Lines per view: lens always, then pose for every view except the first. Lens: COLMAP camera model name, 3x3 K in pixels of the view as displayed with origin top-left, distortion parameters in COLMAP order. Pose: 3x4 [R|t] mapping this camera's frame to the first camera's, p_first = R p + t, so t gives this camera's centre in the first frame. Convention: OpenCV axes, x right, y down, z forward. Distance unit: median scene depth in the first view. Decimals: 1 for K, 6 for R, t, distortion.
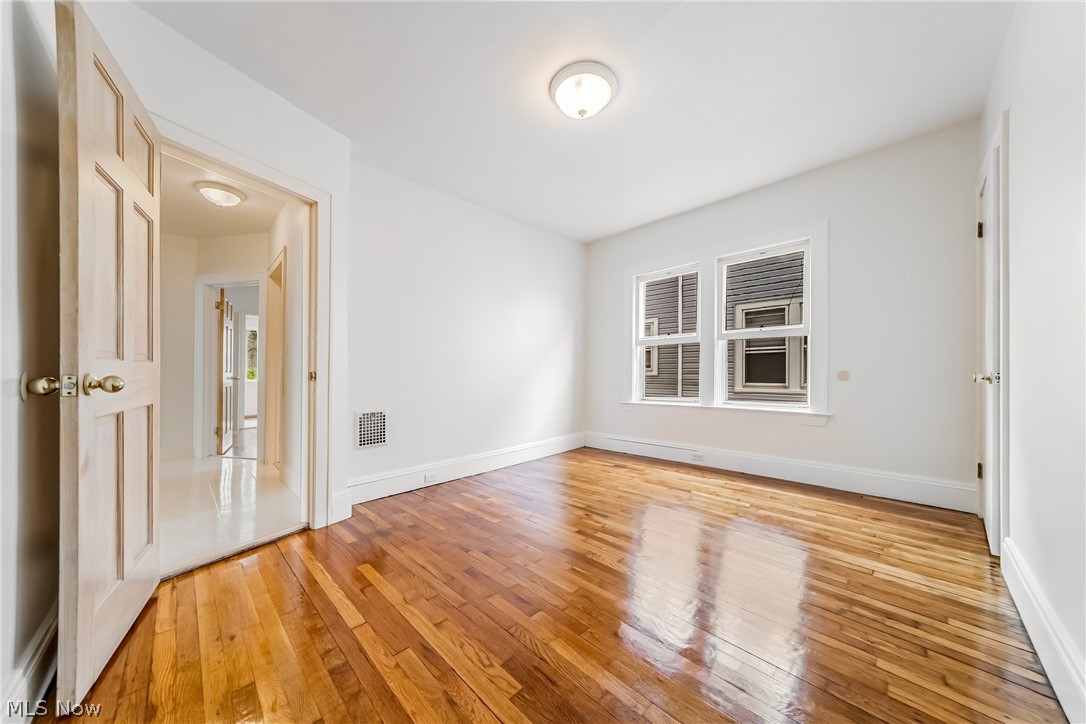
lens RADIAL K [[374.0, 0, 543.2], [0, 374.0, 368.3], [0, 0, 1]] dist [-0.017519, 0.000985]
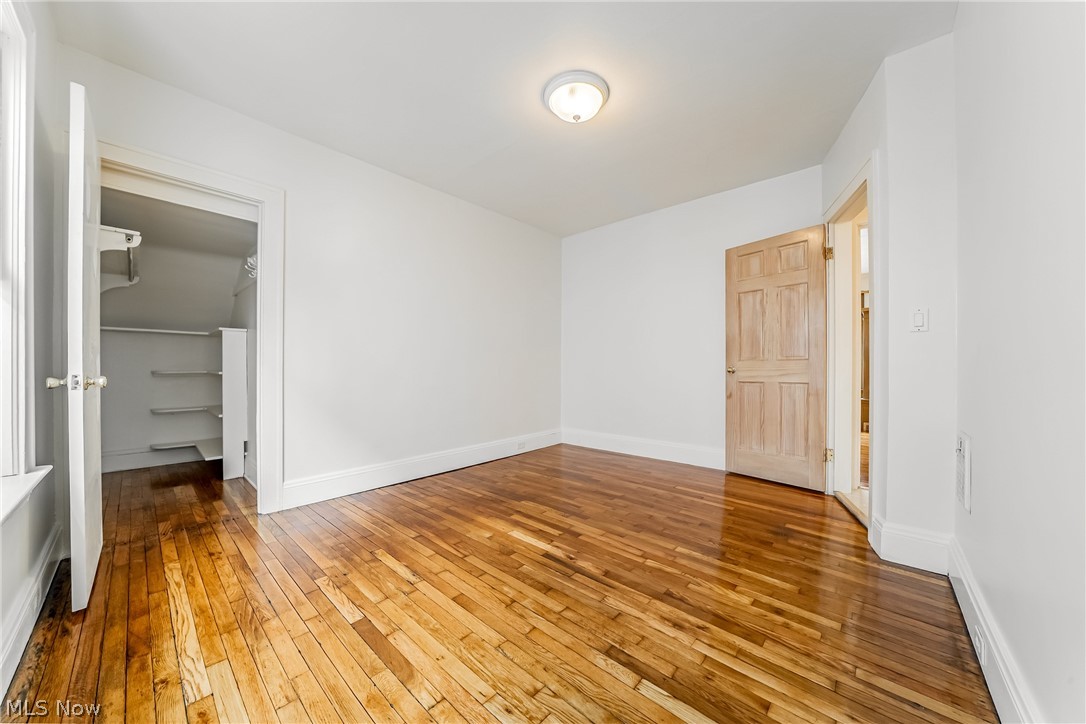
lens RADIAL K [[374.0, 0, 542.6], [0, 374.0, 366.6], [0, 0, 1]] dist [-0.017519, 0.000985]
pose [[-0.998364, 0.008392, -0.056554, 0.212566], [0.008739, 0.999945, -0.005883, 0.010100], [0.056502, -0.006368, -0.998382, 1.754217]]
